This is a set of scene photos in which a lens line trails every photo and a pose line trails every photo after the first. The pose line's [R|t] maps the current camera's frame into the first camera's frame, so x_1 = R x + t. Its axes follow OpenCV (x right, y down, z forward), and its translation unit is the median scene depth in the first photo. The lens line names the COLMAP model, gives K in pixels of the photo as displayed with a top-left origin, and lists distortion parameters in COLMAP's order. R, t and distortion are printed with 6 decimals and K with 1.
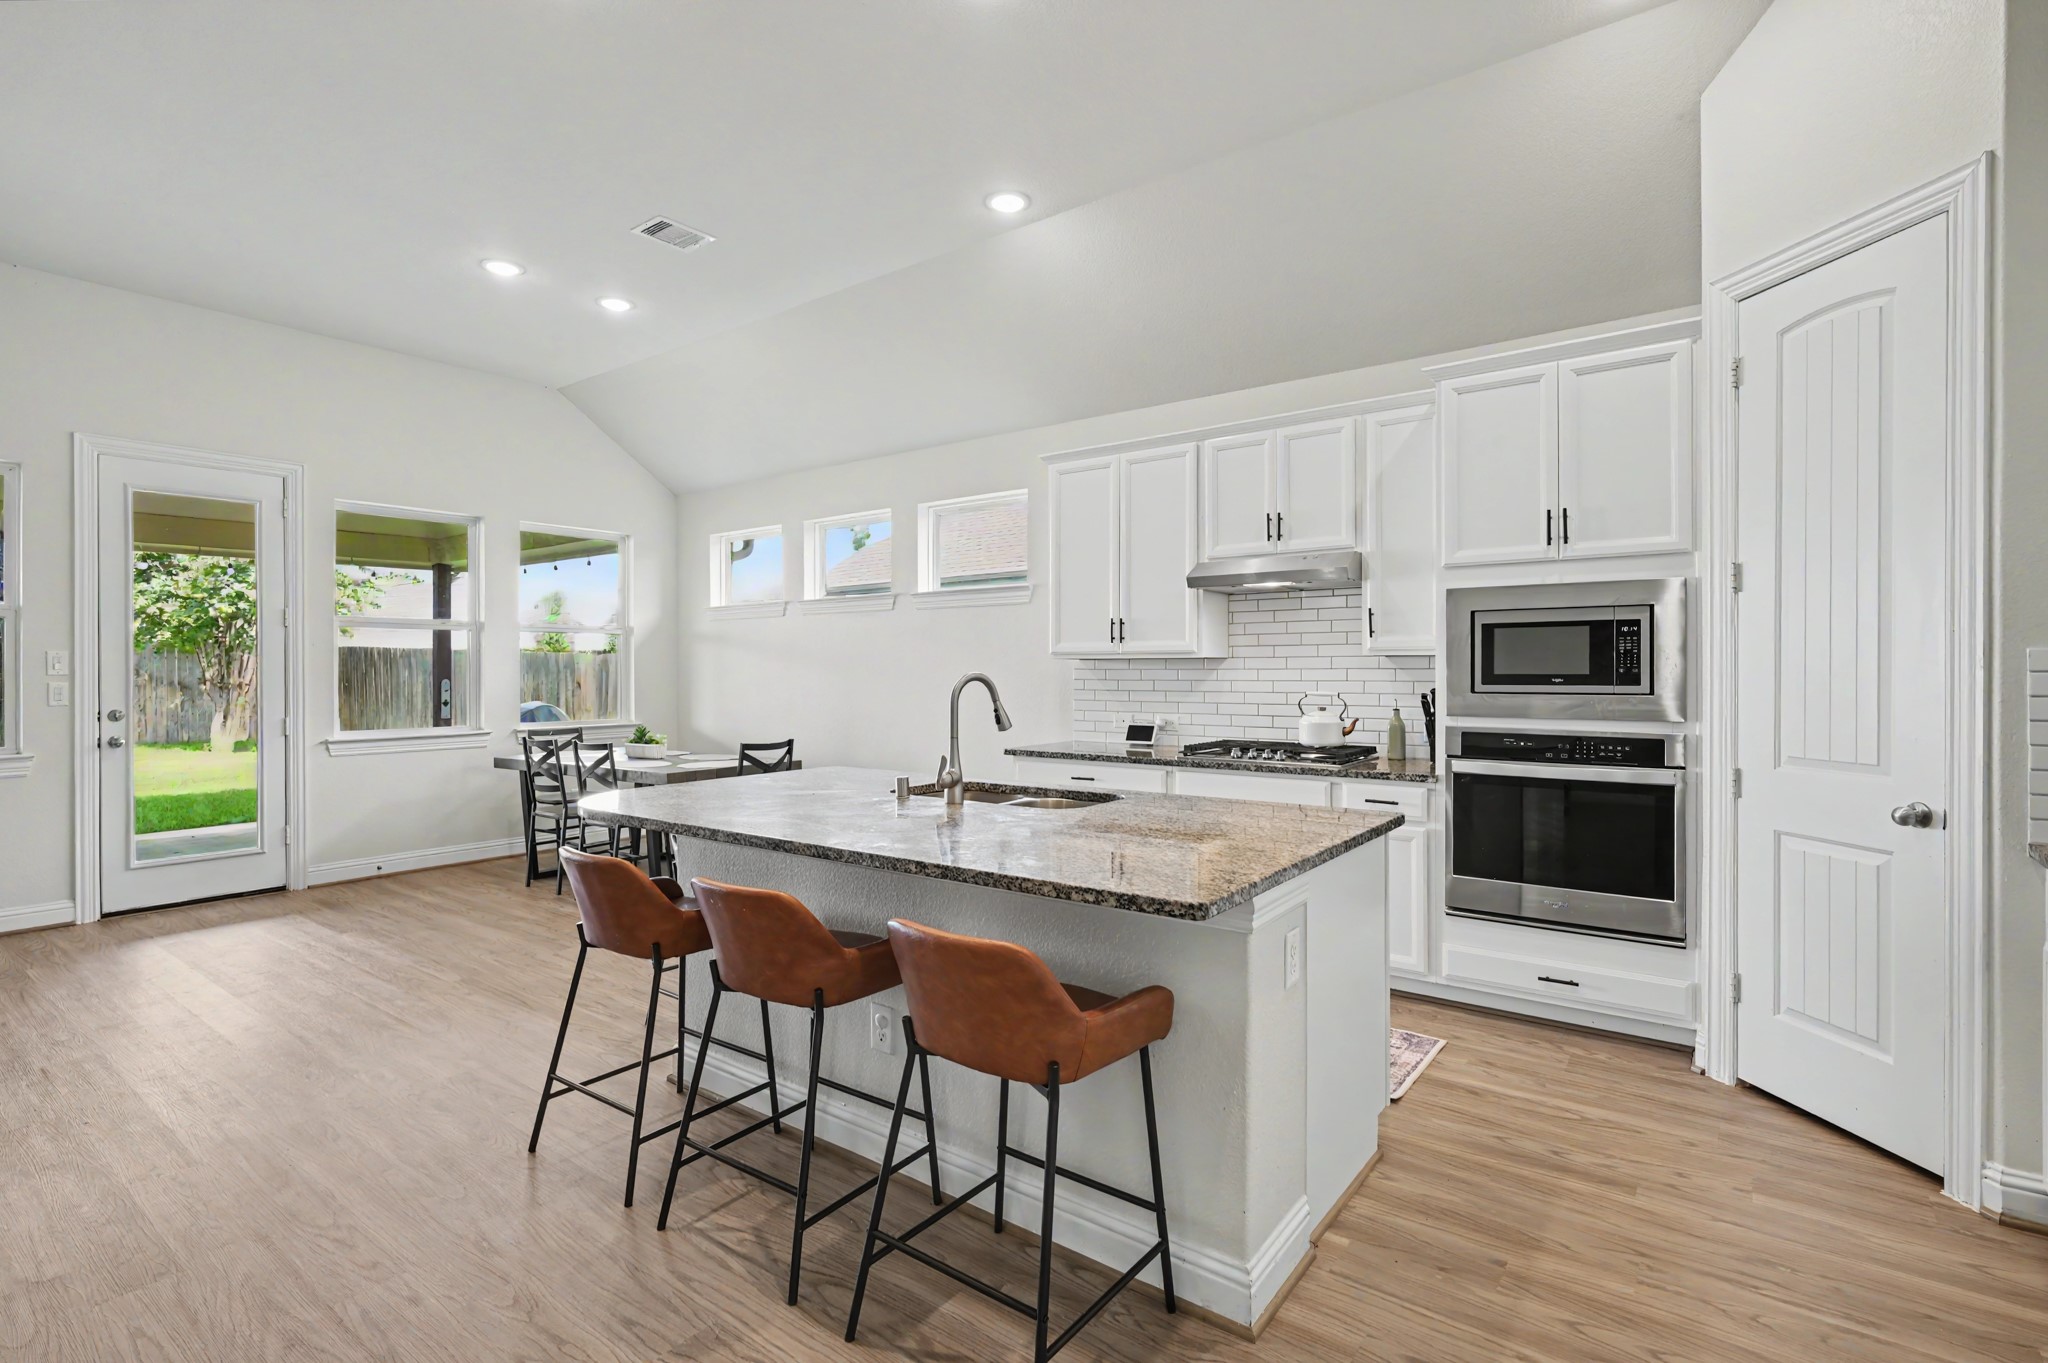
lens RADIAL K [[968.9, 0, 1015.7], [0, 968.9, 668.8], [0, 0, 1]] dist [0.008133, 0.000261]
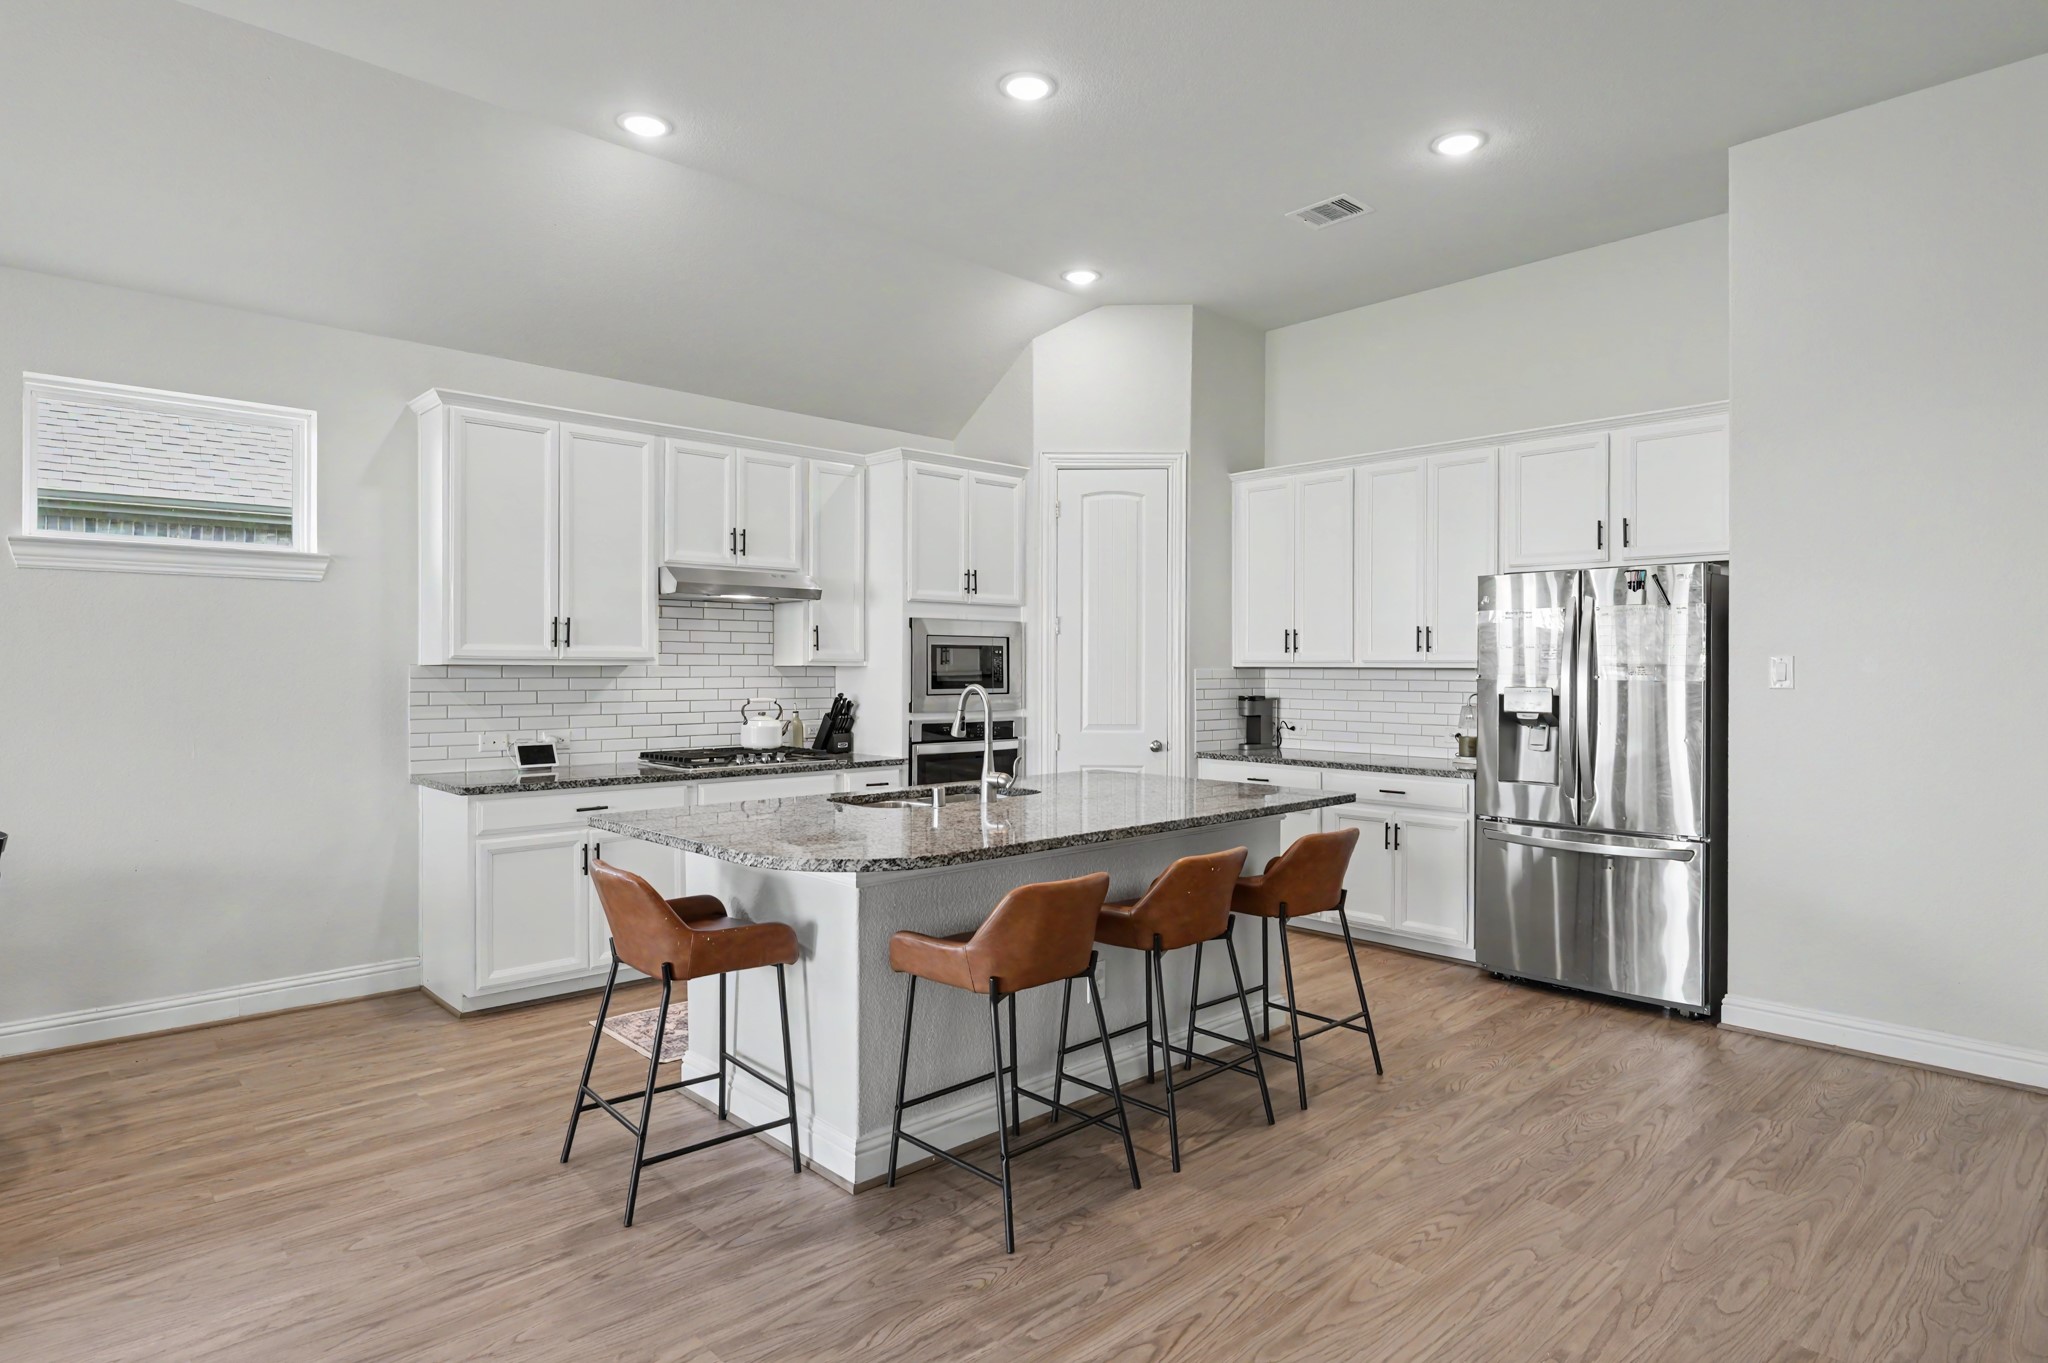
lens RADIAL K [[1149.6, 0, 1023.5], [0, 1149.6, 648.1], [0, 0, 1]] dist [-0.000413, 0.001312]
pose [[0.171037, 0.018212, 0.985096, -1.101531], [-0.003607, 0.999834, -0.017858, -0.012795], [-0.985258, -0.000499, 0.171075, 0.590927]]
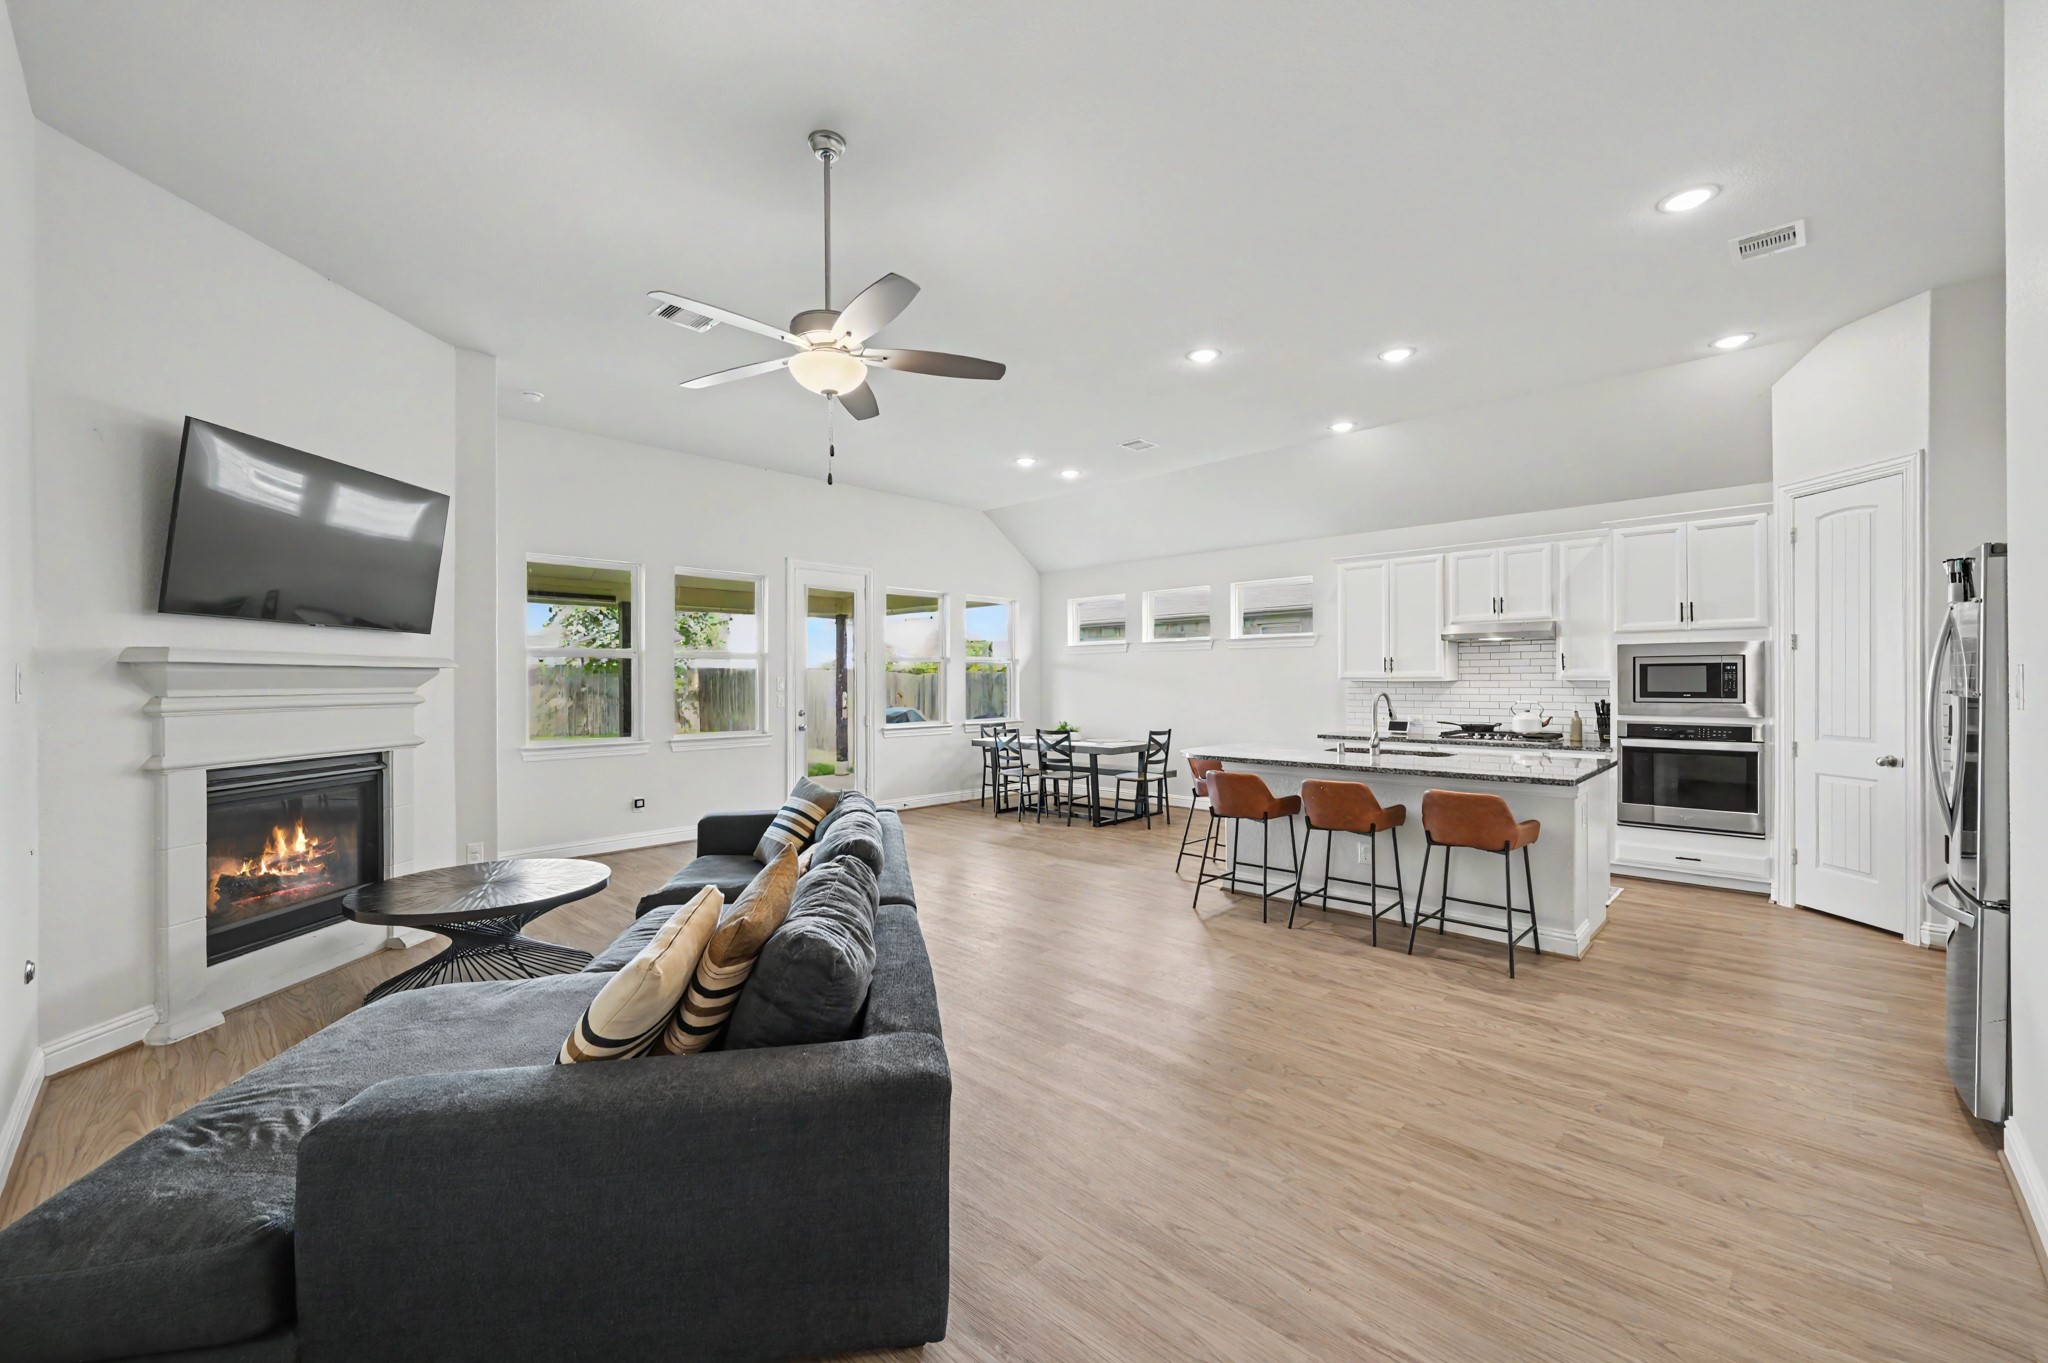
lens RADIAL K [[819.7, 0, 1030.8], [0, 819.7, 678.9], [0, 0, 1]] dist [0.008965, -0.000449]
pose [[0.993693, -0.001502, -0.112126, -0.478548], [0.001133, 0.999994, -0.003349, -0.014585], [0.112130, 0.003201, 0.993688, -0.657986]]
